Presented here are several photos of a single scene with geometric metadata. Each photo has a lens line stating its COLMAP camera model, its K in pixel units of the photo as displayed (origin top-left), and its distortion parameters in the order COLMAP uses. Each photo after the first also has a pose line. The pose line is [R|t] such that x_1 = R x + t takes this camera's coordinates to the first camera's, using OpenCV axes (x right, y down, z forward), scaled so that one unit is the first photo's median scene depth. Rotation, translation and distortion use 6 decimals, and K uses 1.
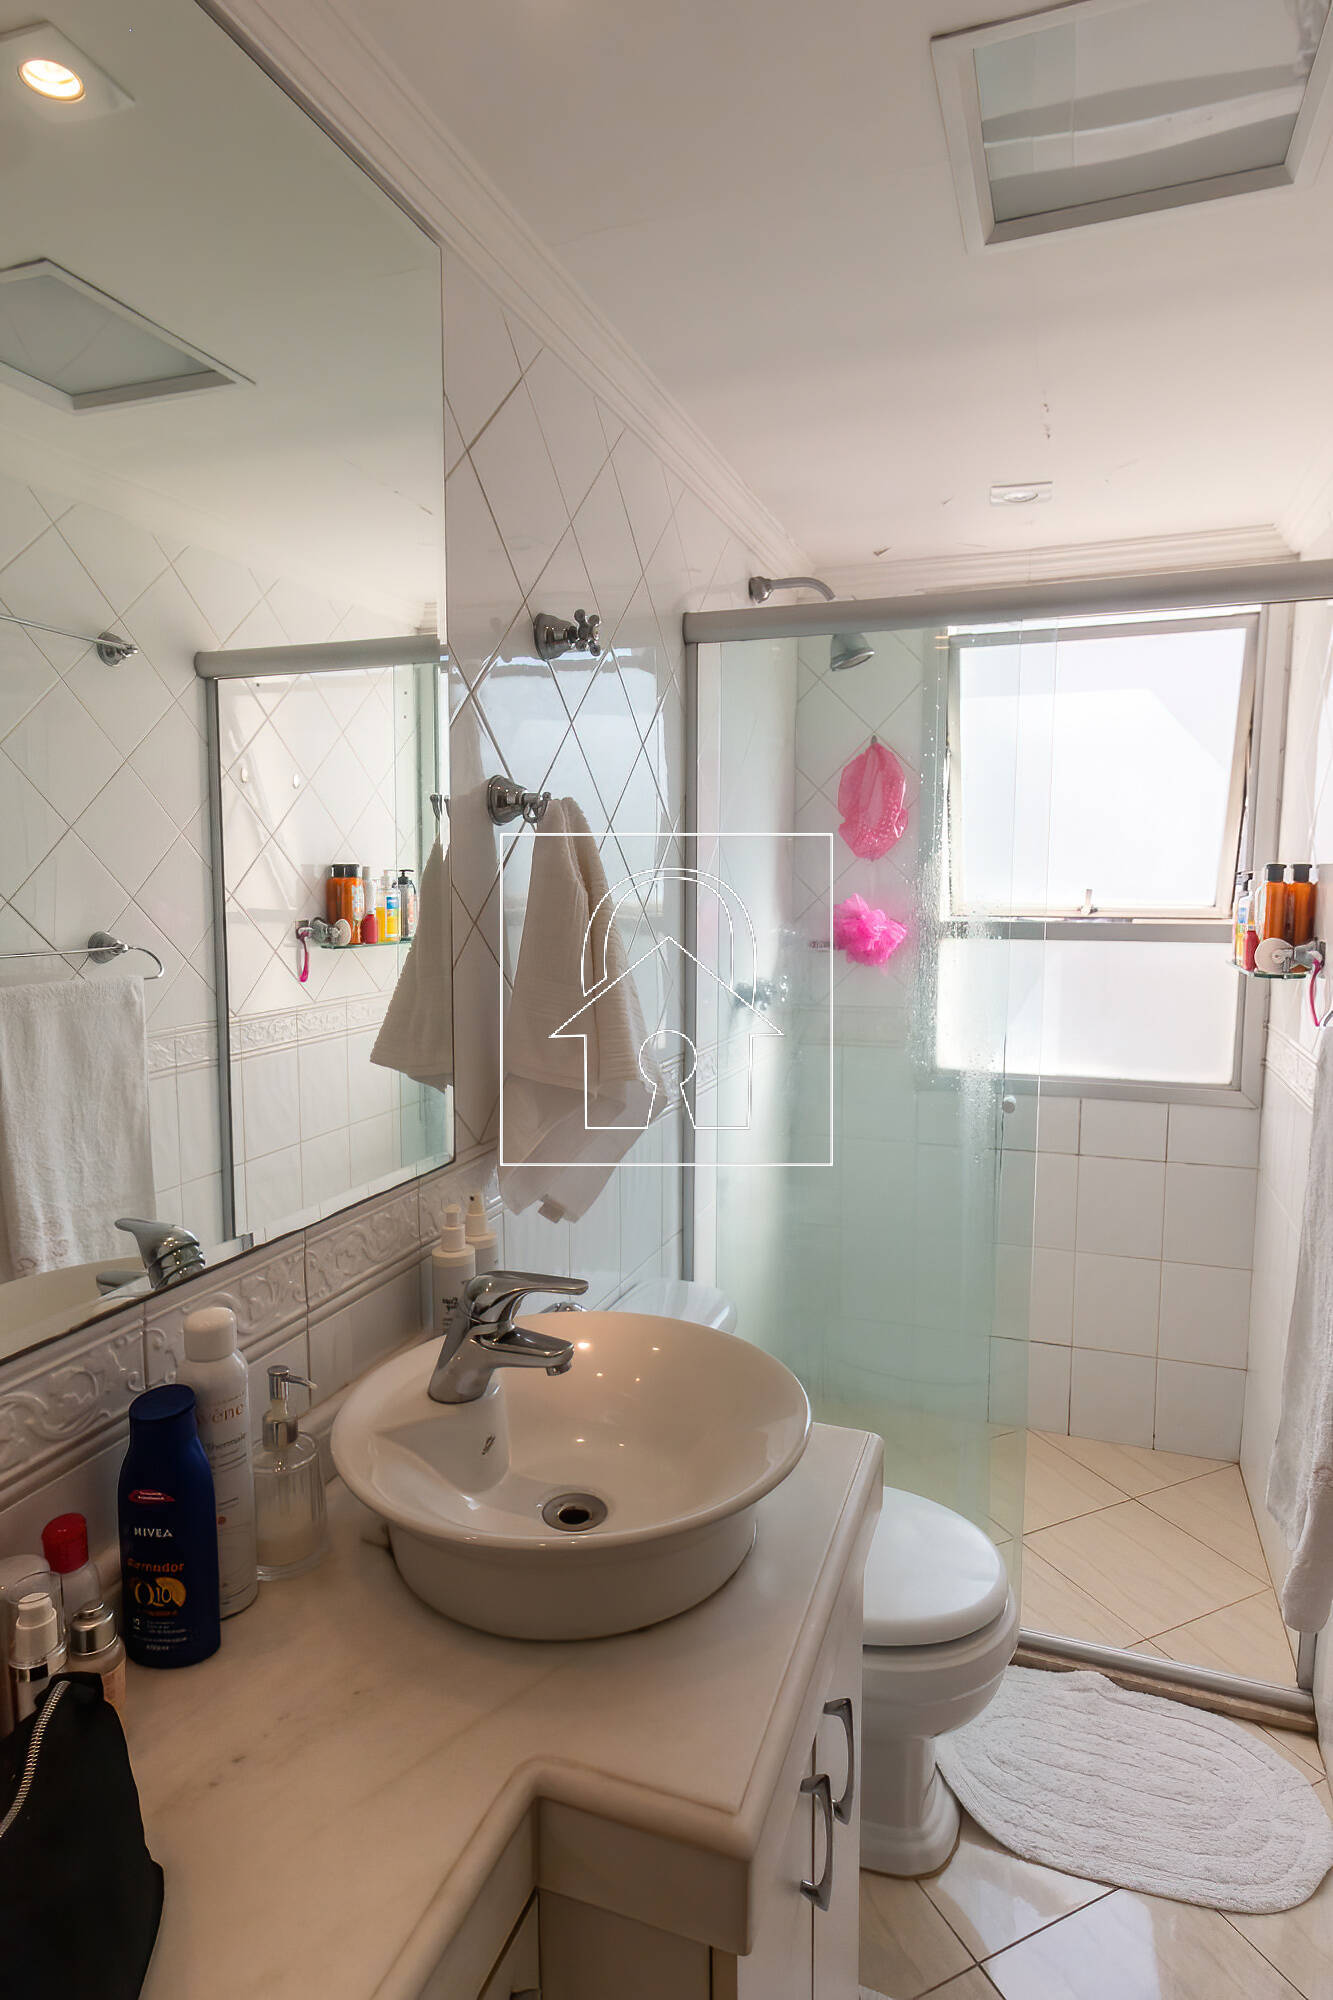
lens RADIAL K [[1088.6, 0, 666.5], [0, 1088.6, 1000.0], [0, 0, 1]] dist [-0.002218, 0.000707]
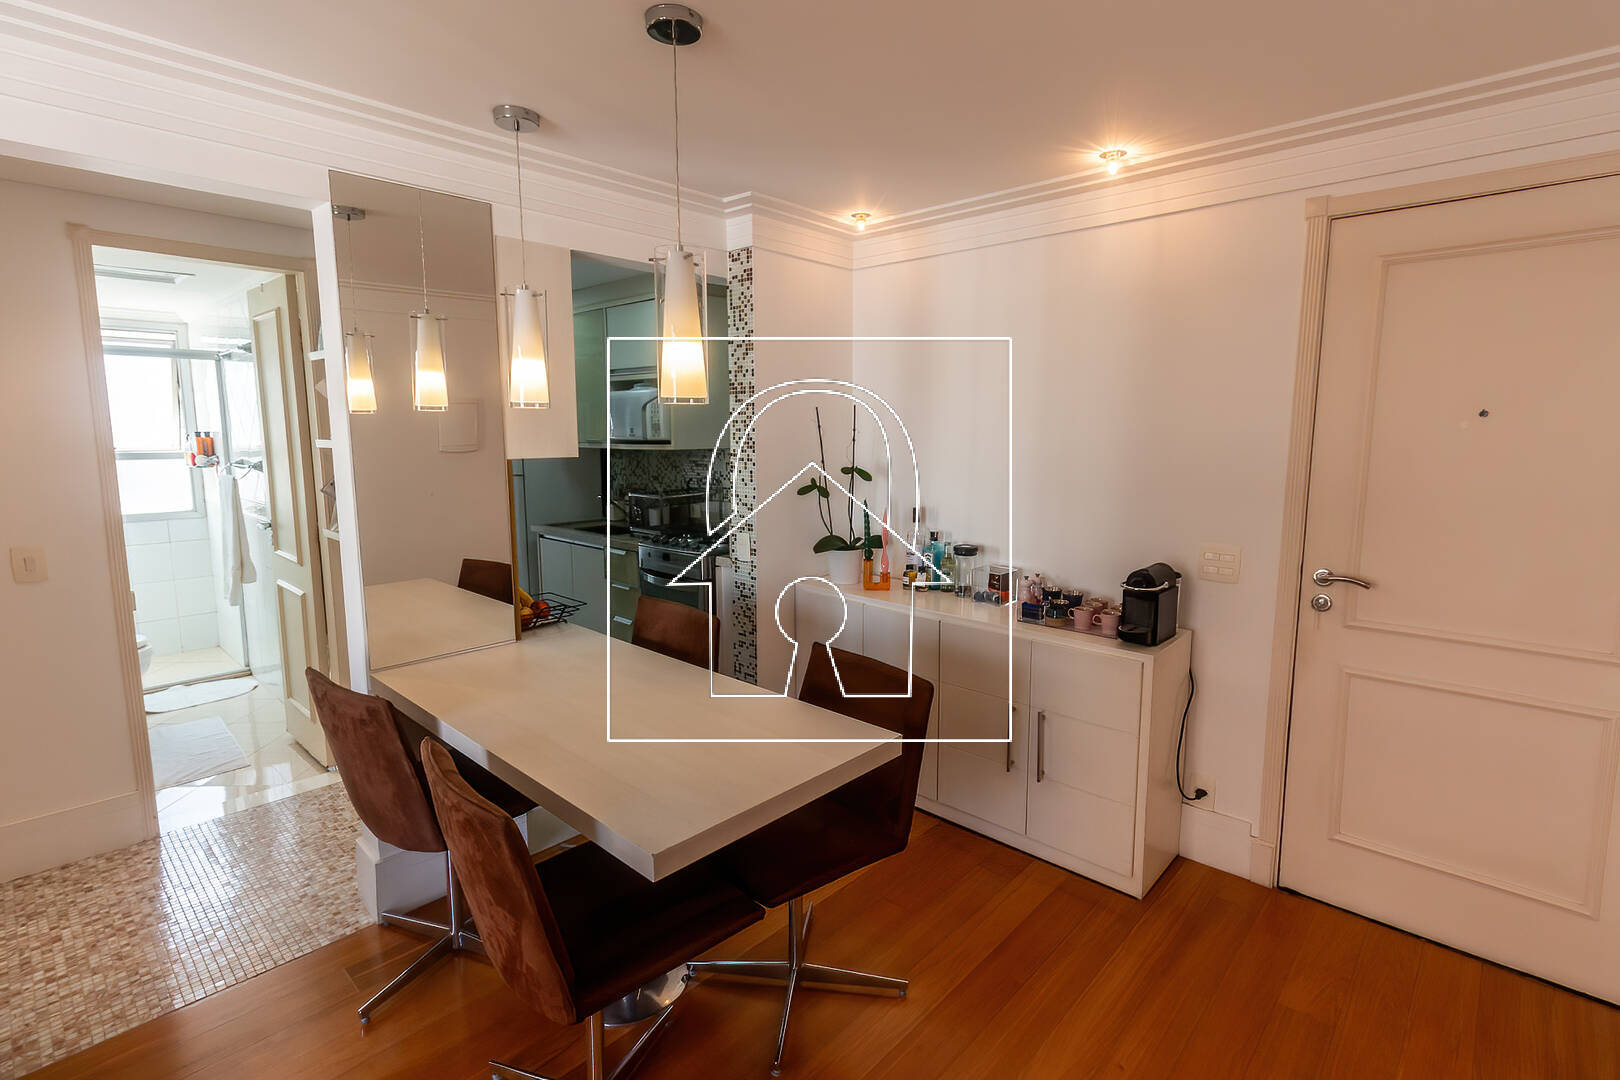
lens RADIAL K [[758.3, 0, 812.4], [0, 758.3, 526.6], [0, 0, 1]] dist [0.000514, -0.000564]
pose [[0.373825, -0.118334, 0.919919, -0.854525], [0.101057, 0.991120, 0.086427, 0.142285], [-0.921977, 0.060656, 0.382464, -1.513073]]
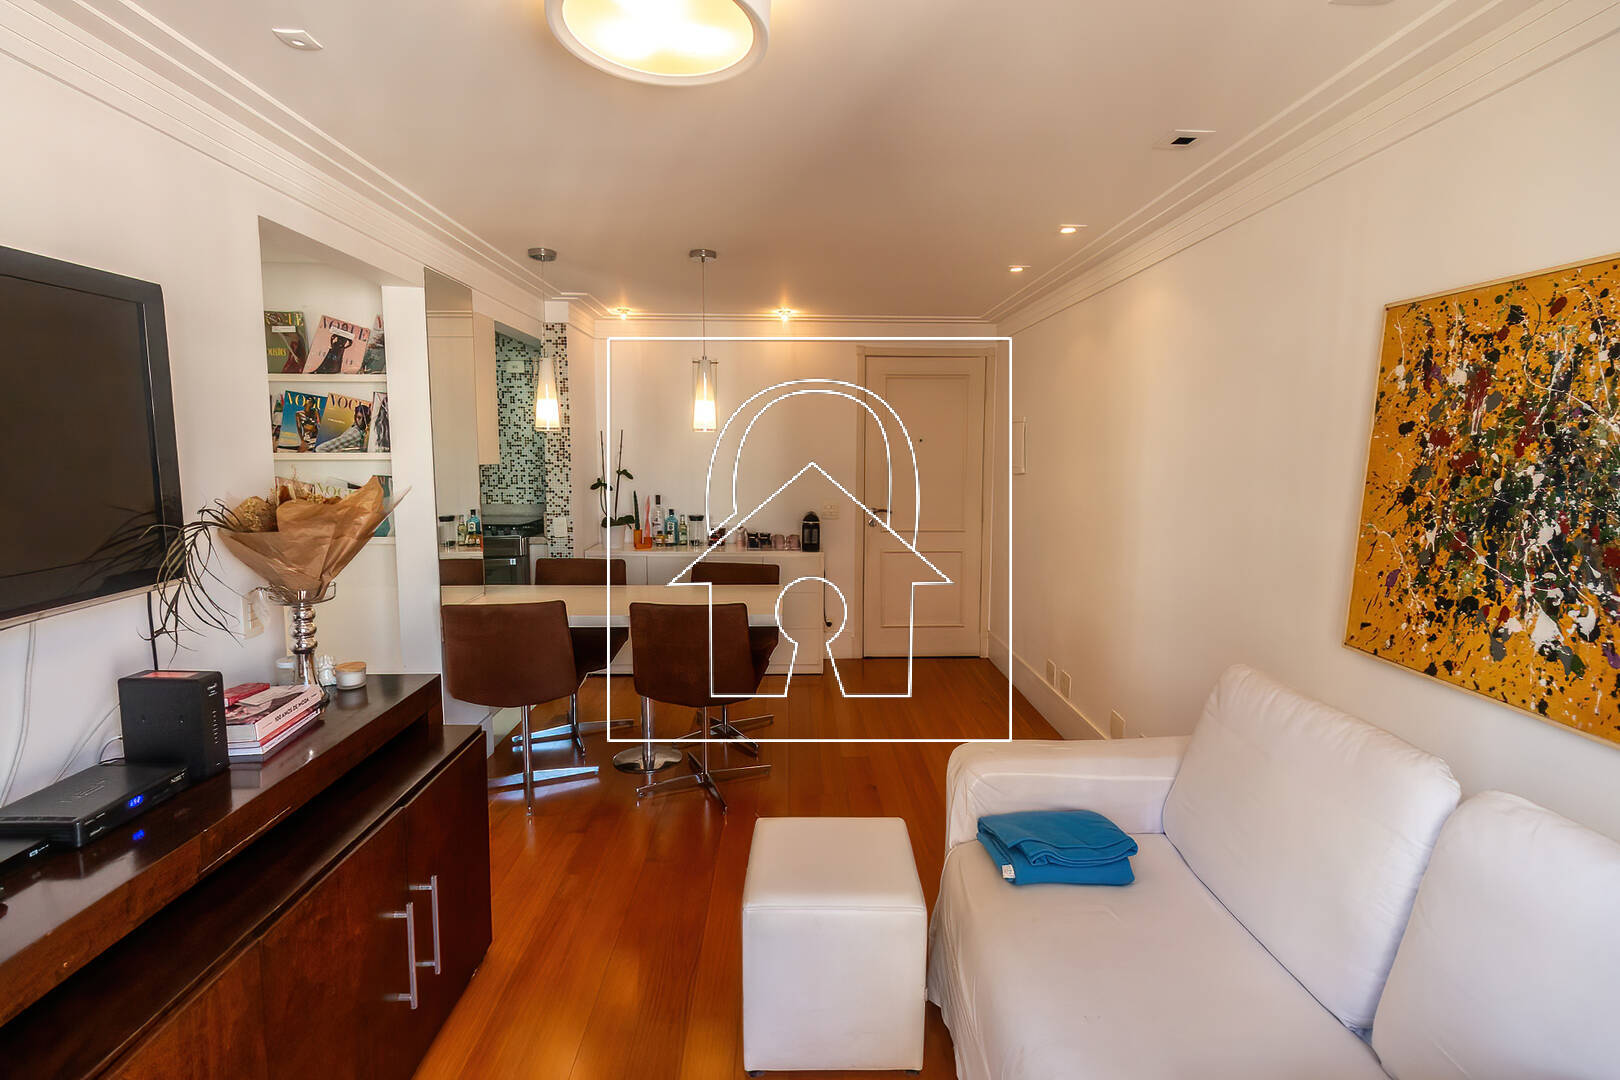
lens RADIAL K [[742.9, 0, 814.8], [0, 742.9, 525.8], [0, 0, 1]] dist [0.000924, -0.000539]
pose [[-0.382017, -0.099524, 0.918781, -1.743617], [0.097167, 0.984348, 0.147027, 0.054464], [-0.919033, 0.145442, -0.366367, -0.703144]]
